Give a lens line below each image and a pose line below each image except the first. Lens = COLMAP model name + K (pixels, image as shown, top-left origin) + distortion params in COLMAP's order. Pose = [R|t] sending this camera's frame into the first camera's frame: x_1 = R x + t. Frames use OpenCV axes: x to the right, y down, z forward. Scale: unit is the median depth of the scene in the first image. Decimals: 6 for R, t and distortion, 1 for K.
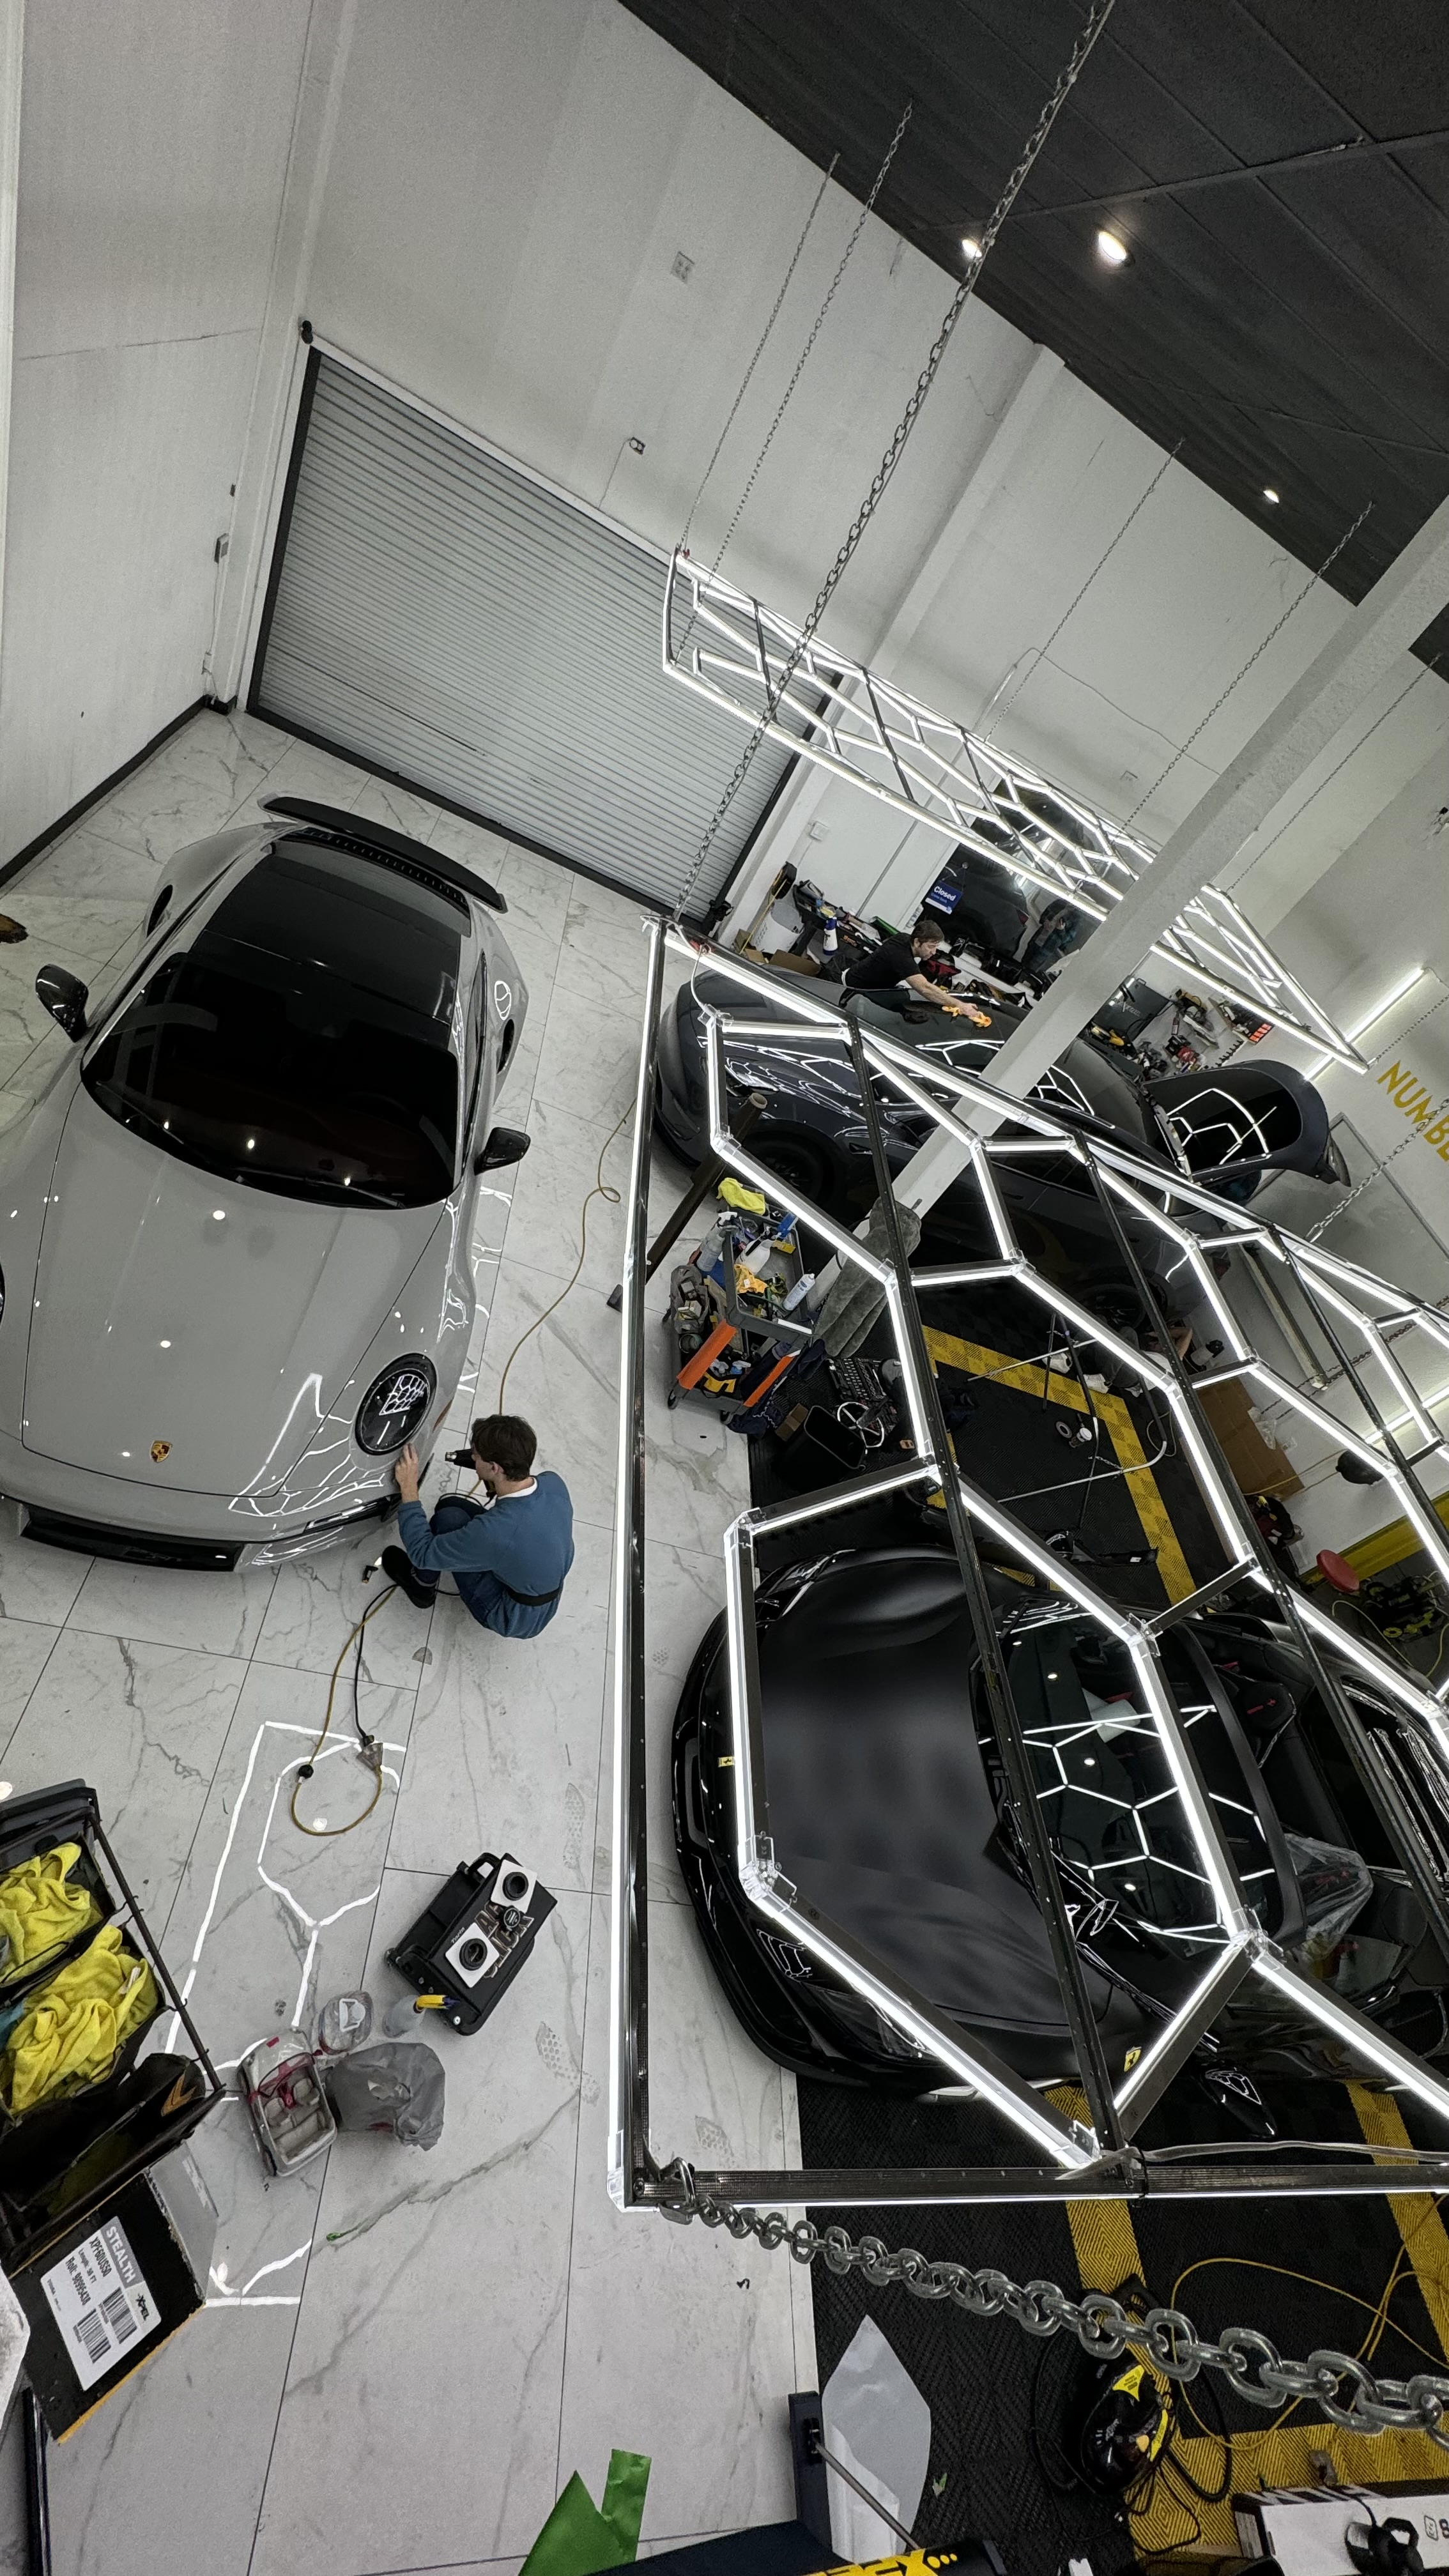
lens RADIAL K [[1026.4, 0, 724.5], [0, 1026.4, 1288.0], [0, 0, 1]] dist [-0.000634, -0.000031]
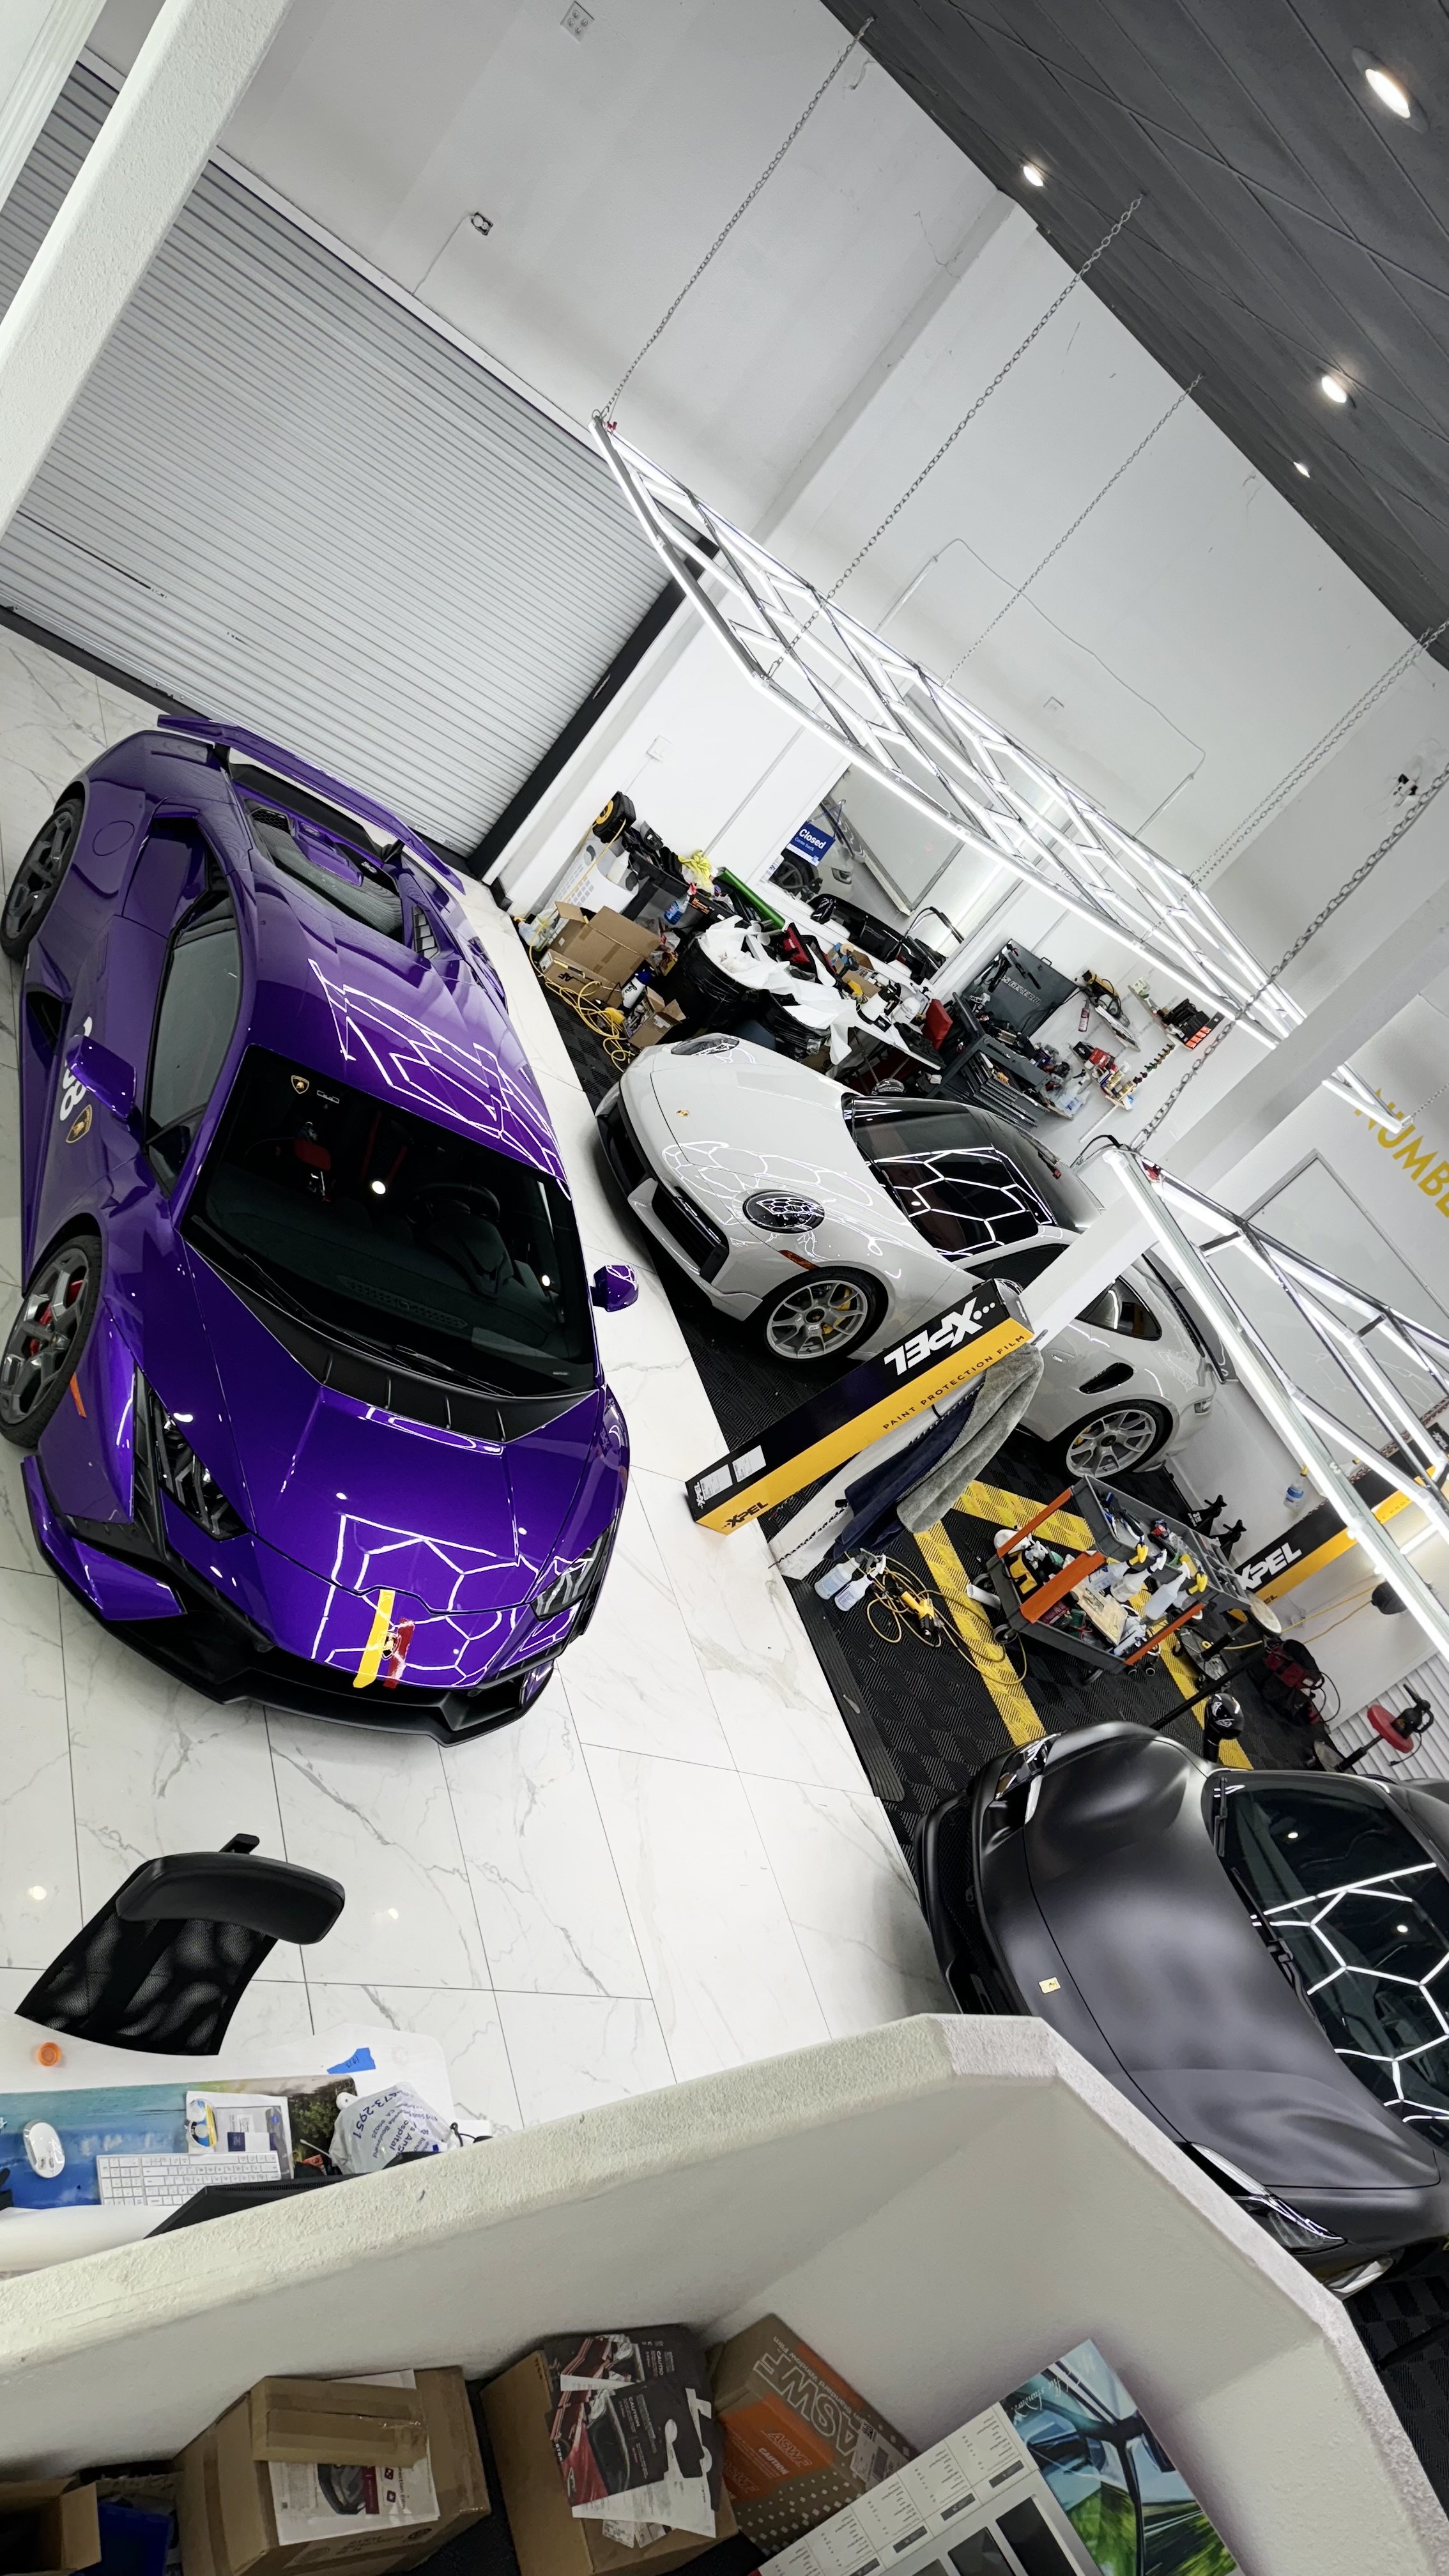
lens RADIAL K [[1780.8, 0, 724.5], [0, 1780.8, 1288.0], [0, 0, 1]] dist [0.134222, -0.146138]
pose [[0.936891, -0.041492, 0.347151, -0.345440], [0.047417, 0.998838, -0.008584, -0.073421], [-0.346391, 0.024503, 0.937770, -0.178560]]
